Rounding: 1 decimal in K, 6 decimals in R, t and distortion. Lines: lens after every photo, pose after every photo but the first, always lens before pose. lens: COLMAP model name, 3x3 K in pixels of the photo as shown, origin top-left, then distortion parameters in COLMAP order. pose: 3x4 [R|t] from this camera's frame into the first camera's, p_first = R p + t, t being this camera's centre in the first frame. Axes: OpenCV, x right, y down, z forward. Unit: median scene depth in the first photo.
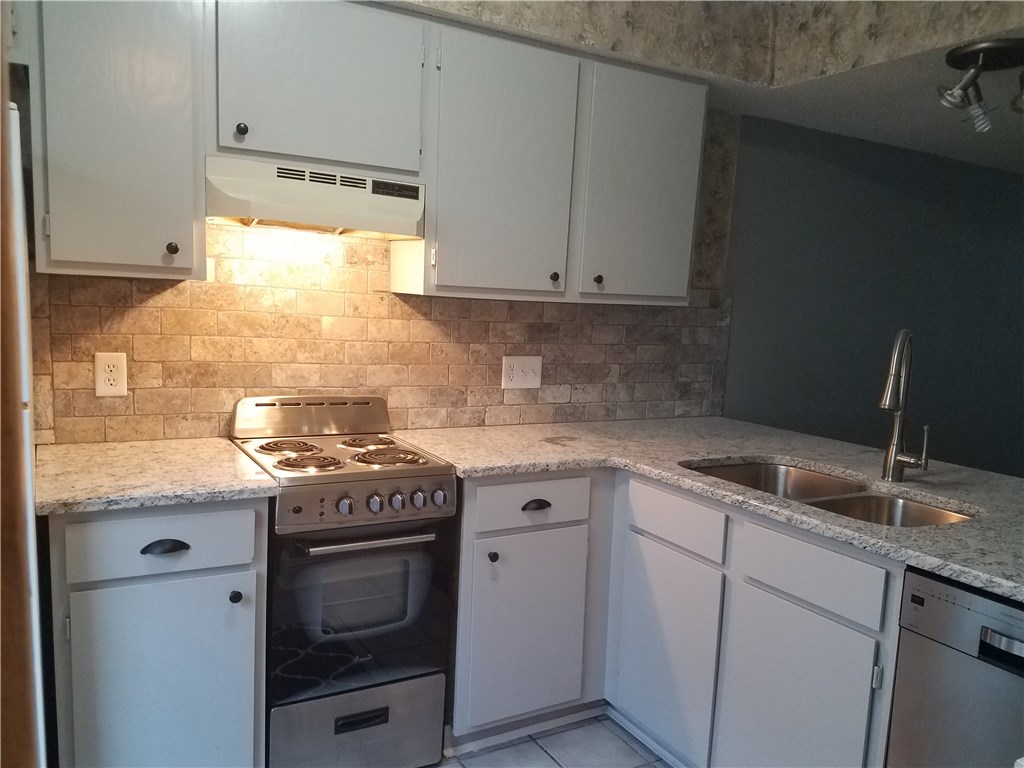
lens RADIAL K [[790.0, 0, 510.2], [0, 790.0, 398.0], [0, 0, 1]] dist [0.195331, -0.270976]
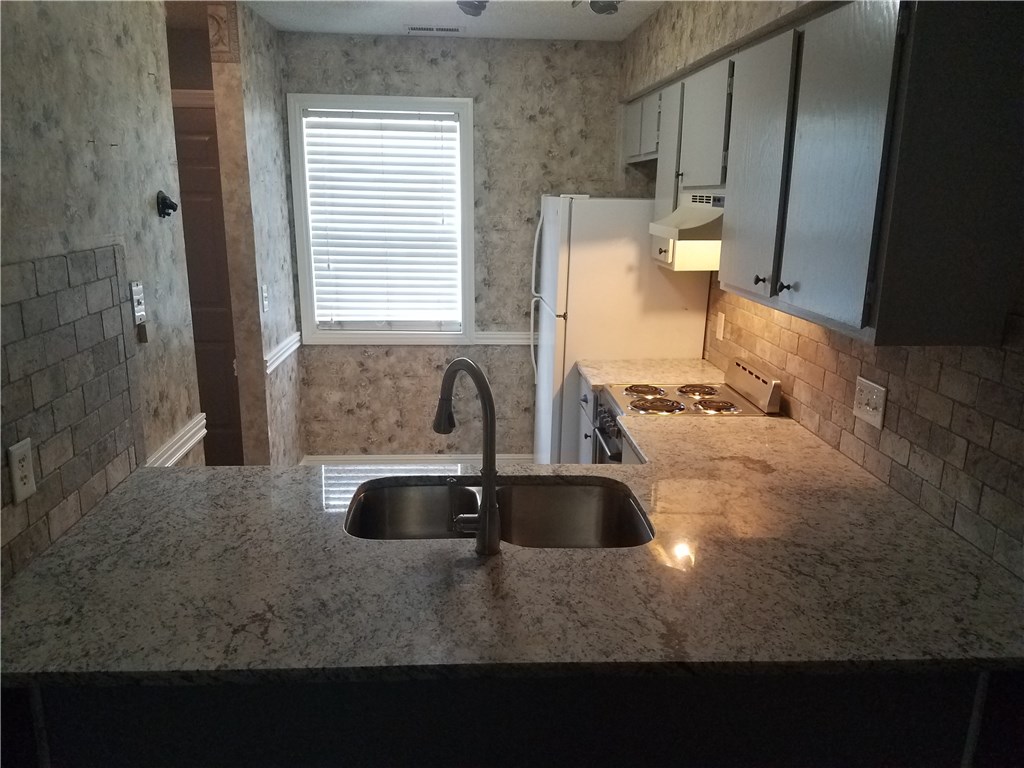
lens RADIAL K [[790.0, 0, 510.2], [0, 790.0, 398.0], [0, 0, 1]] dist [0.195331, -0.270976]
pose [[-0.457360, 0.171784, -0.872532, 1.022233], [-0.146359, 0.953245, 0.264392, -0.229548], [0.877155, 0.248625, -0.410834, 1.189552]]
